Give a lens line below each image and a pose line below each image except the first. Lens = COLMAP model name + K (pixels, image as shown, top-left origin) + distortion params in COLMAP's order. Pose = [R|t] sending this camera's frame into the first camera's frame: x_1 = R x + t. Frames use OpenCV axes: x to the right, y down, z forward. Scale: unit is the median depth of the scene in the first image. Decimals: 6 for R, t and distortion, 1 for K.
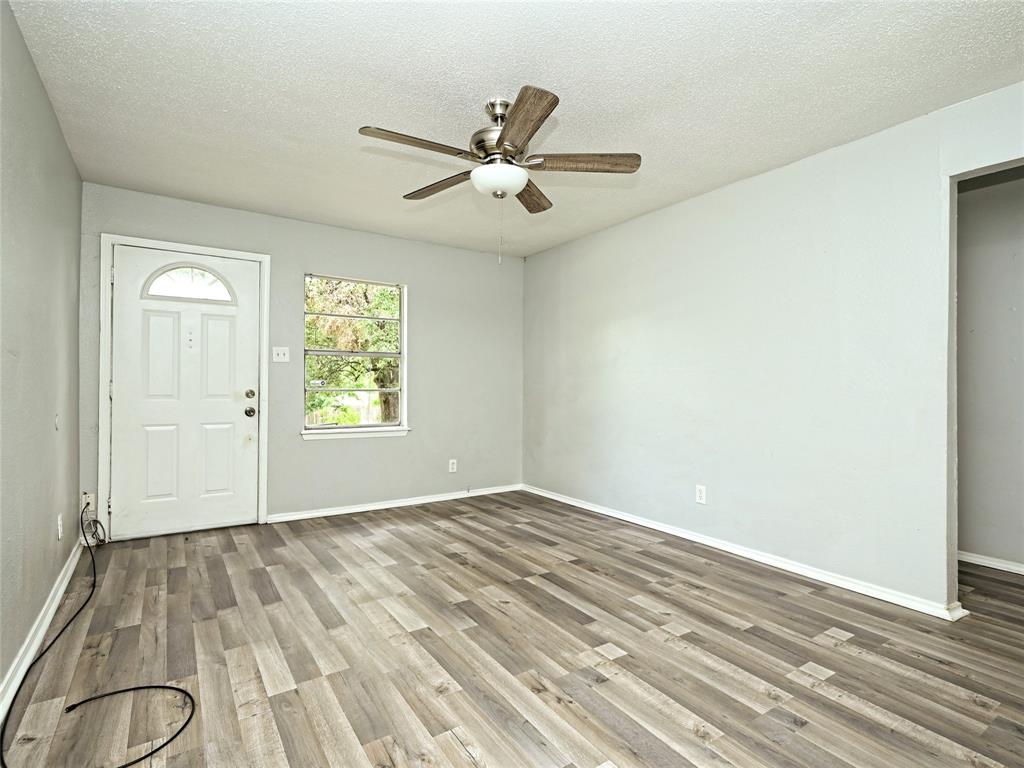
lens RADIAL K [[512.9, 0, 512.0], [0, 512.9, 384.0], [0, 0, 1]] dist [0.000829, 0.000239]
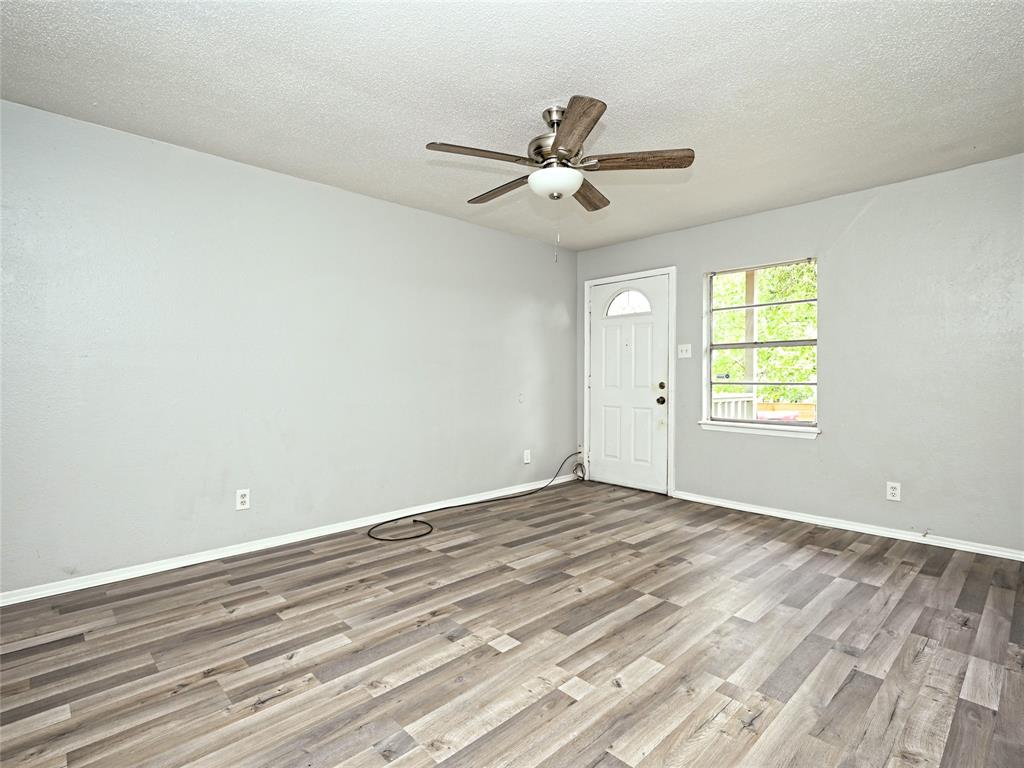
lens RADIAL K [[512.9, 0, 512.0], [0, 512.9, 384.0], [0, 0, 1]] dist [0.000829, 0.000239]
pose [[0.170935, 0.006387, -0.985262, 0.972387], [0.001226, 0.999977, 0.006695, 0.010697], [0.985282, -0.002352, 0.170923, 0.704801]]
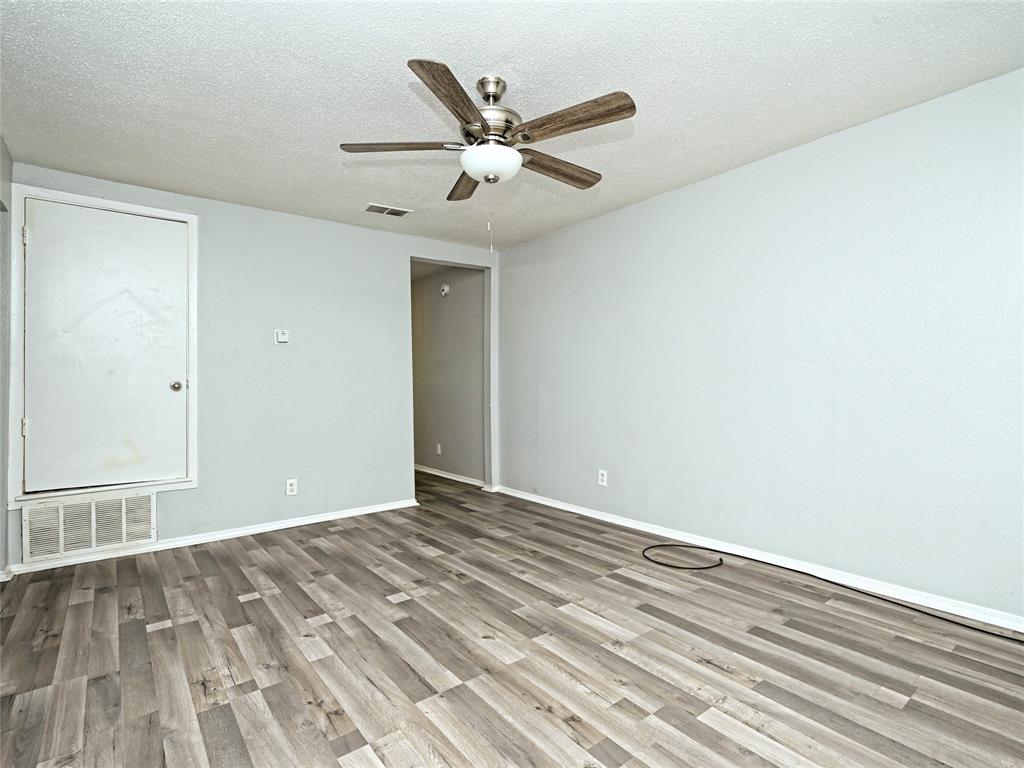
lens RADIAL K [[512.9, 0, 512.0], [0, 512.9, 384.0], [0, 0, 1]] dist [0.000829, 0.000239]
pose [[-0.997243, 0.001392, -0.074199, 0.009020], [0.001269, 0.999998, 0.001706, 0.003070], [0.074201, 0.001607, -0.997242, 1.874569]]
